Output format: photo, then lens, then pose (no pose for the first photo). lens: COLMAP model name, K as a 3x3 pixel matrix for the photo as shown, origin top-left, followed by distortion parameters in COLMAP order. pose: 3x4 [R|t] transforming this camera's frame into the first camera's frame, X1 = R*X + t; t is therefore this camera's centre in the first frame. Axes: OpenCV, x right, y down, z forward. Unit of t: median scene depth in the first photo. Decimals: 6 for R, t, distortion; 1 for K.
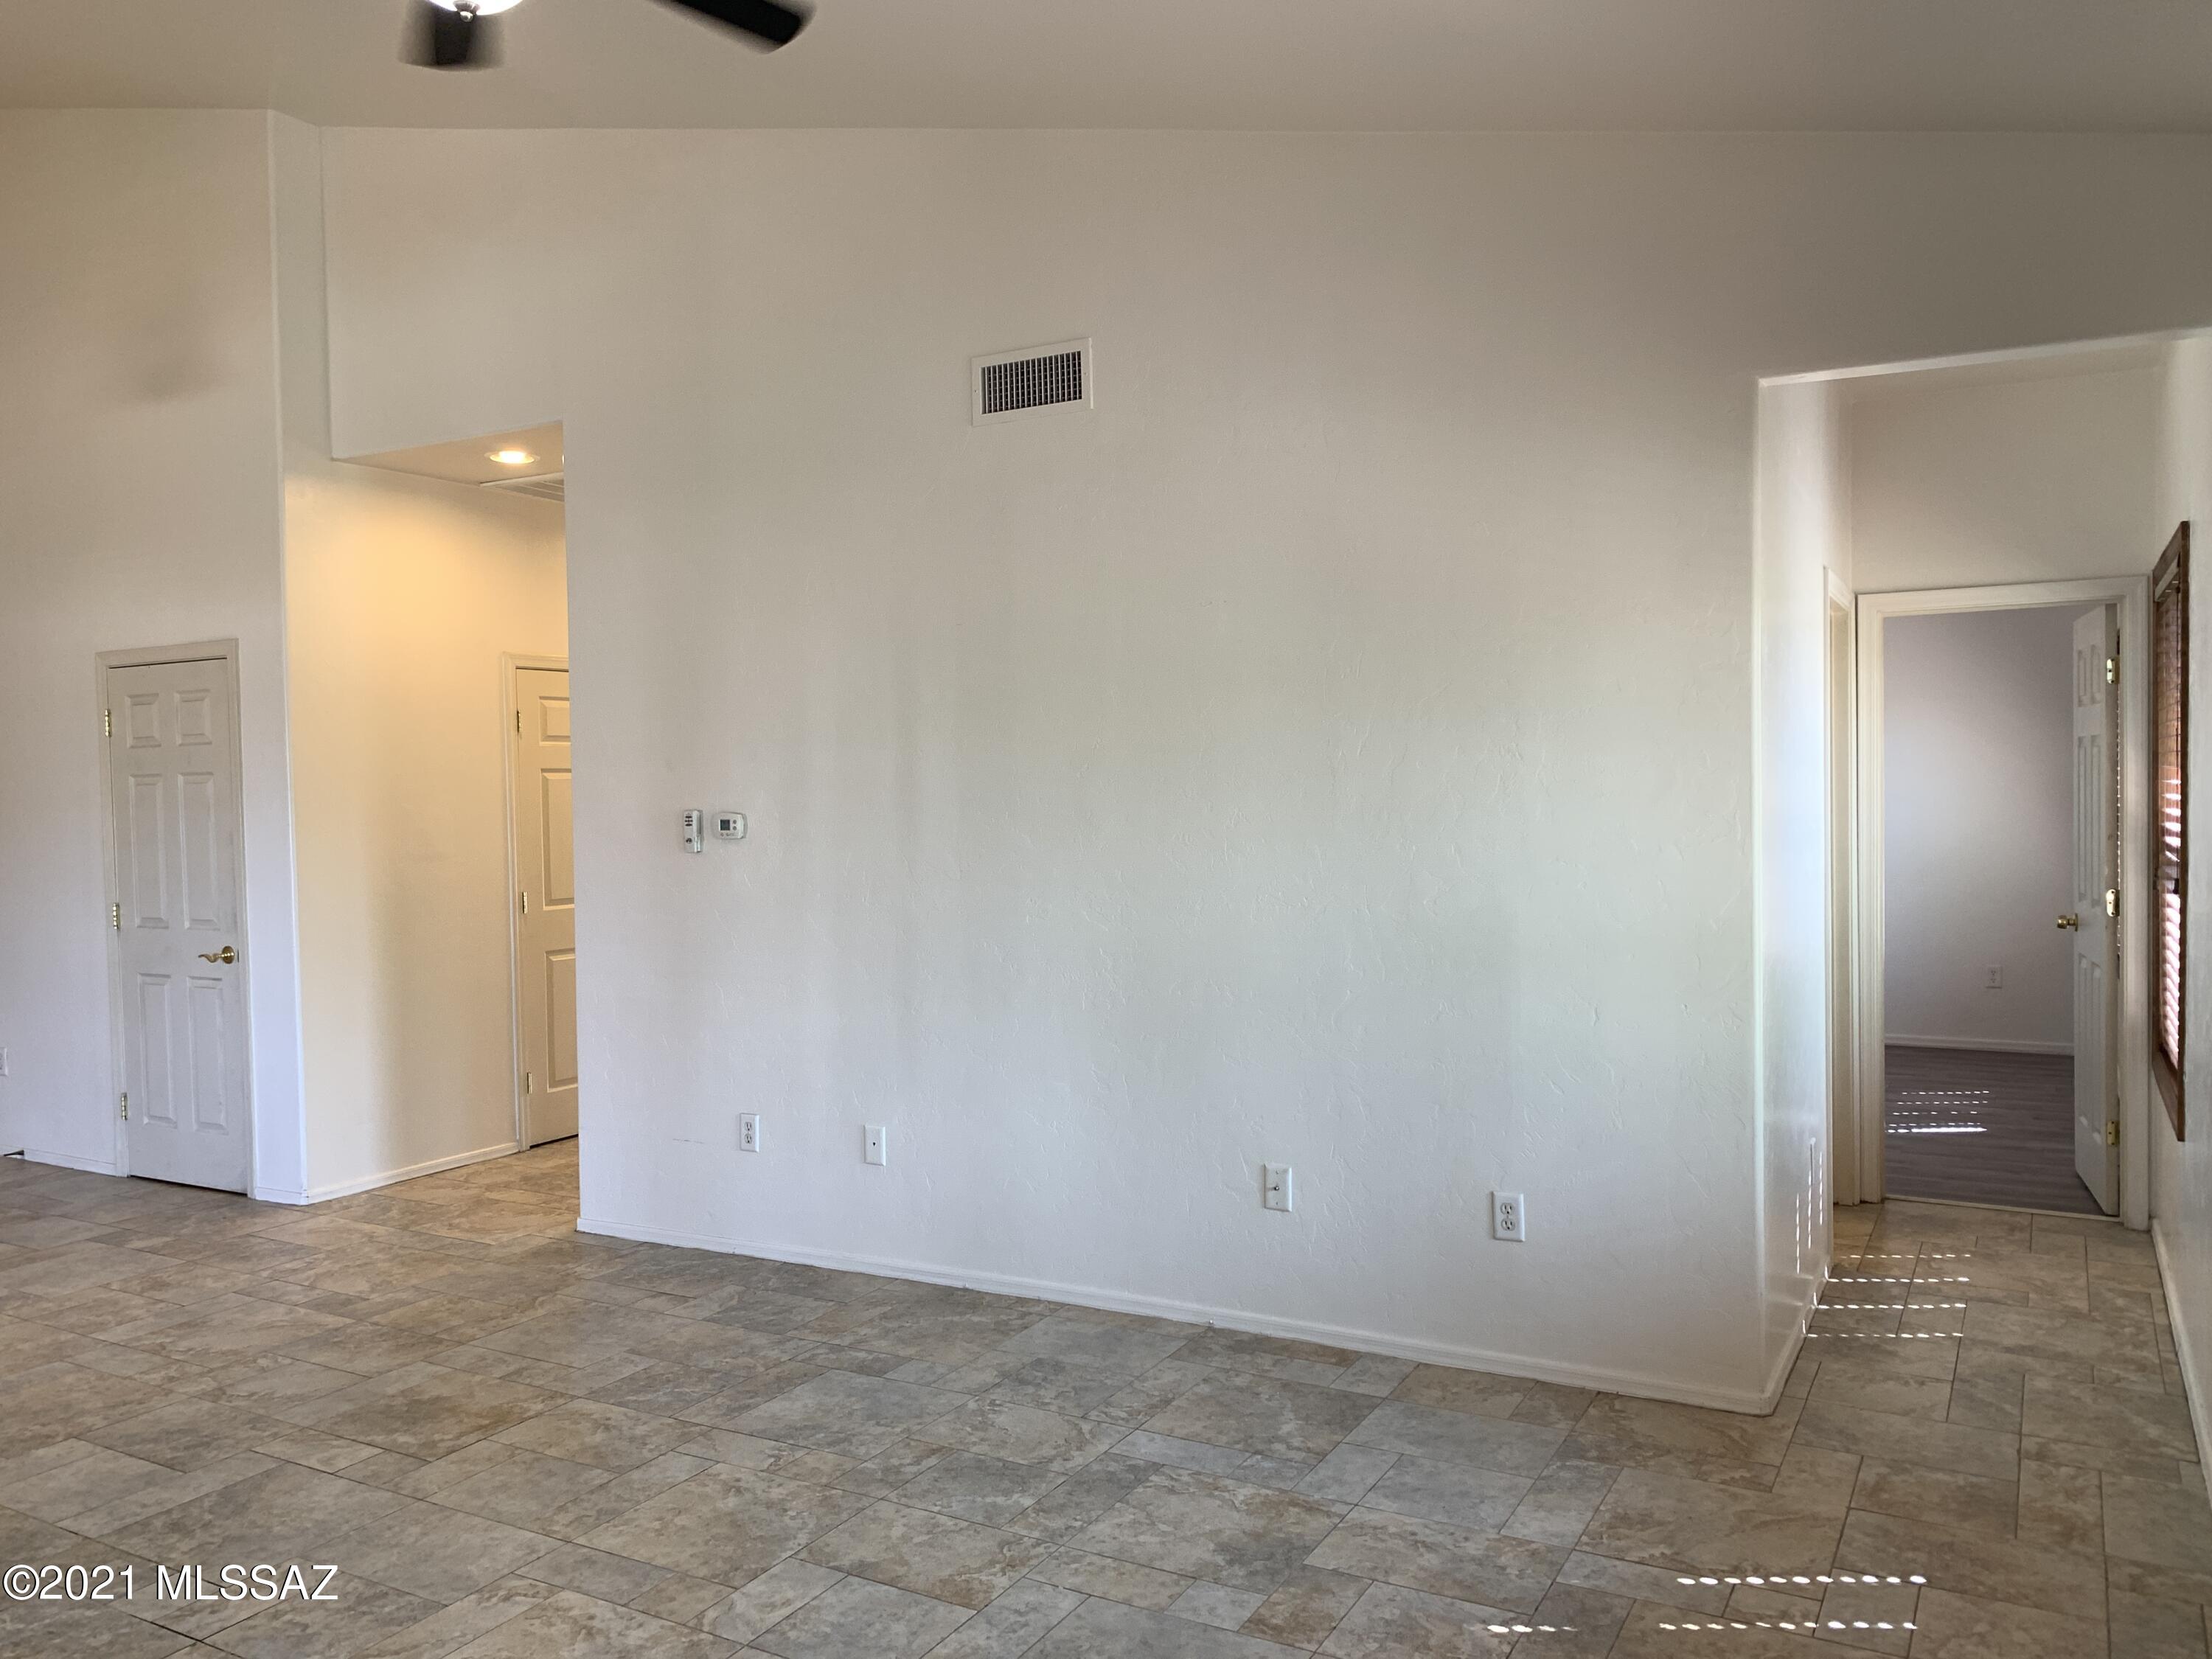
lens RADIAL K [[1693.9, 0, 1077.9], [0, 1693.9, 827.8], [0, 0, 1]] dist [-0.000957, -0.000991]
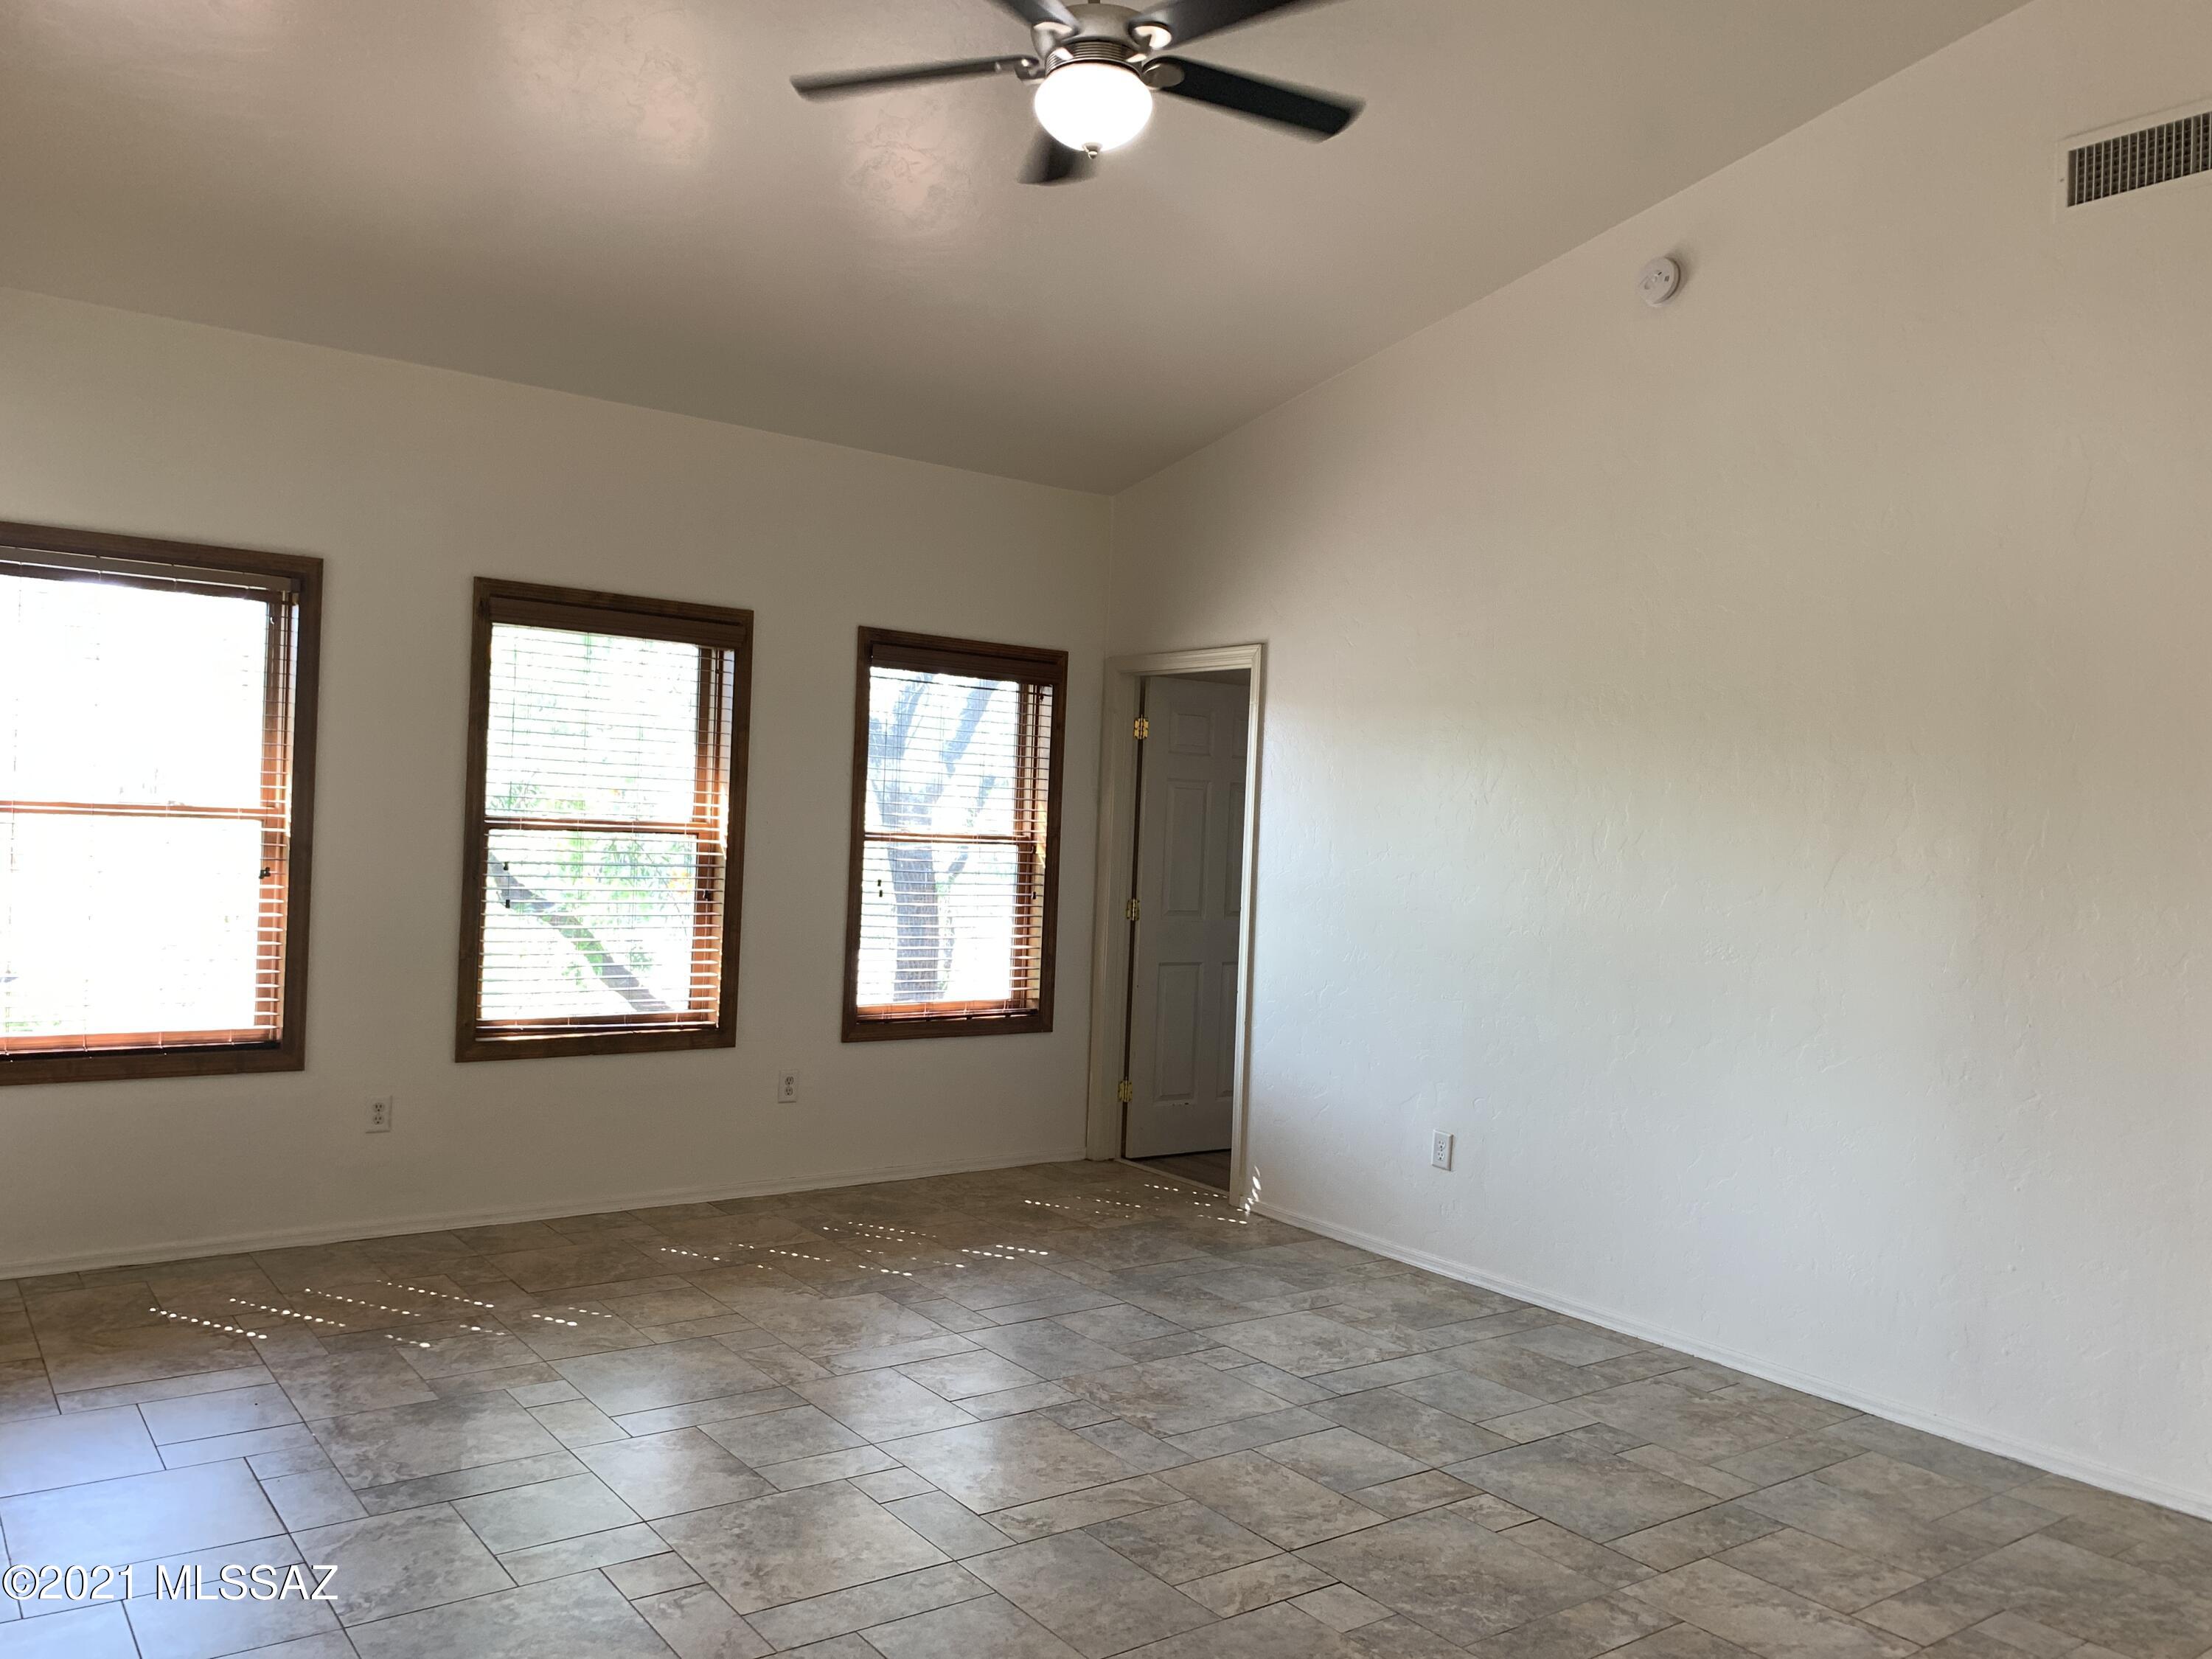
lens RADIAL K [[1678.0, 0, 1077.1], [0, 1678.0, 830.9], [0, 0, 1]] dist [0.059038, -0.095759]
pose [[-0.913451, -0.026591, 0.406079, -0.569633], [-0.016281, 0.999452, 0.028824, -0.014415], [-0.406623, 0.019718, -0.913383, 1.412471]]
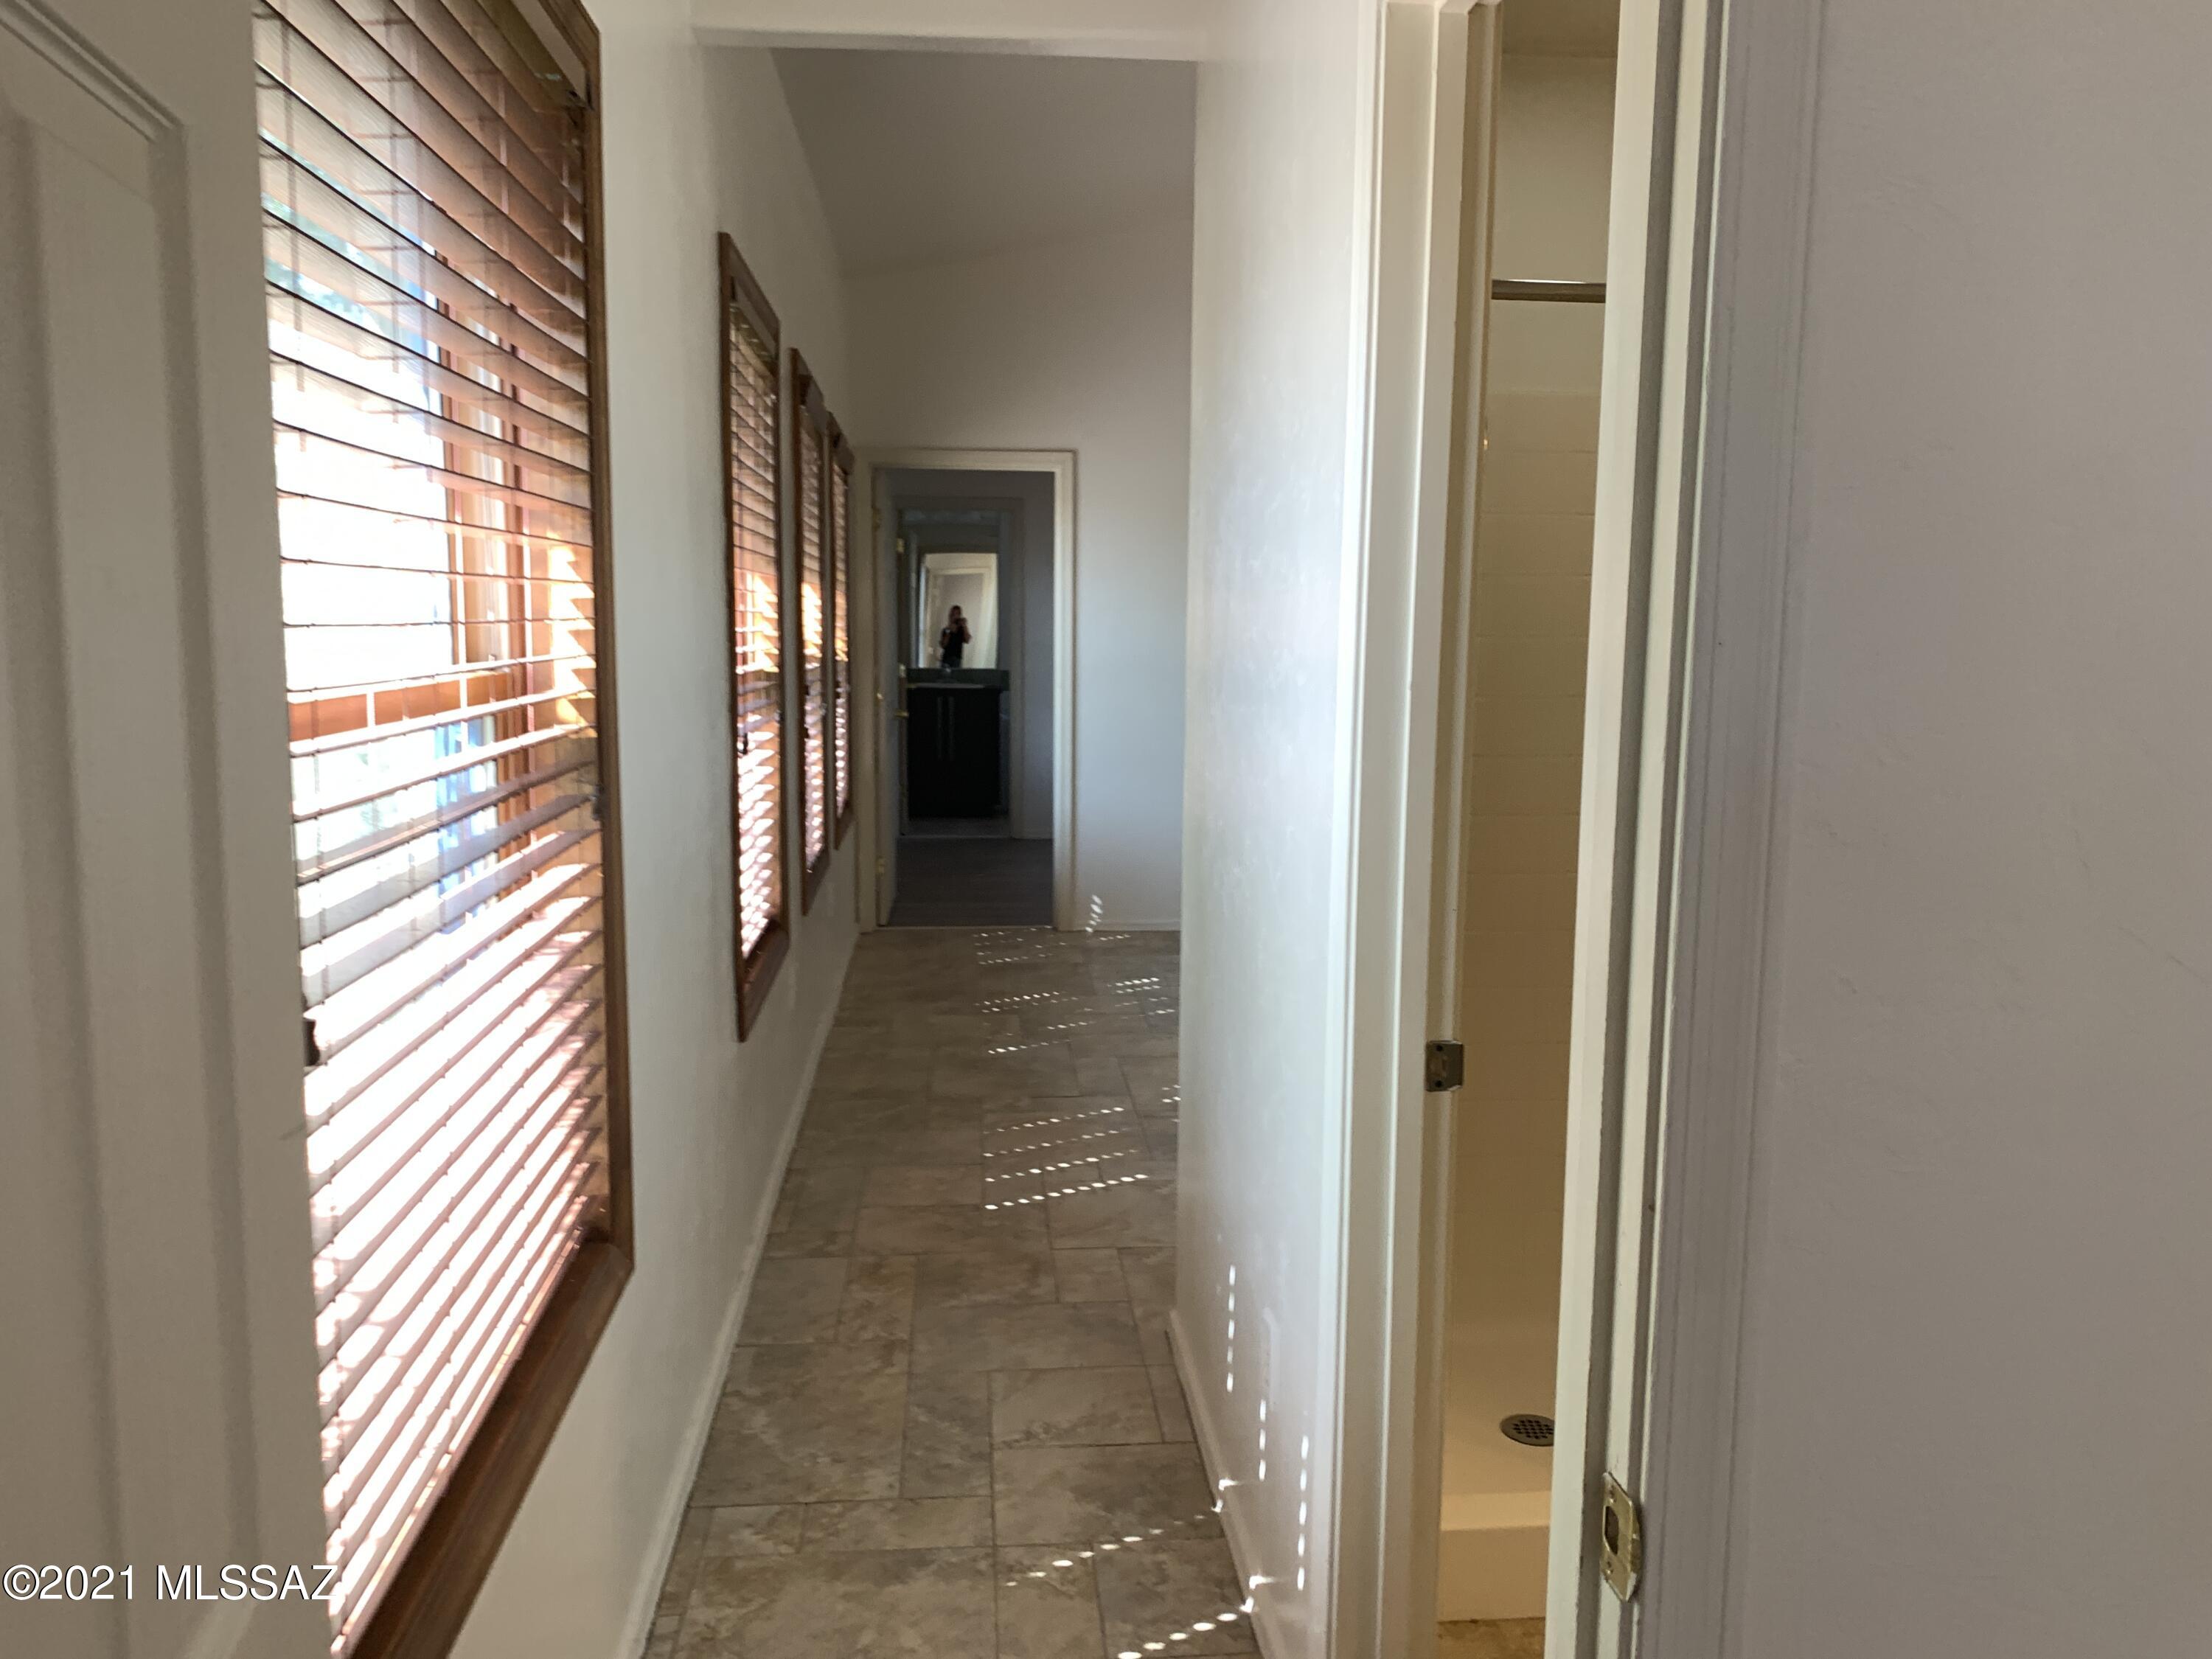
lens RADIAL K [[1686.2, 0, 1090.4], [0, 1686.2, 834.6], [0, 0, 1]] dist [0.025617, -0.032113]
pose [[-0.827323, 0.077263, -0.556387, 0.800274], [-0.018518, 0.986206, 0.164485, -0.036852], [0.561421, 0.146386, -0.814480, 1.460175]]
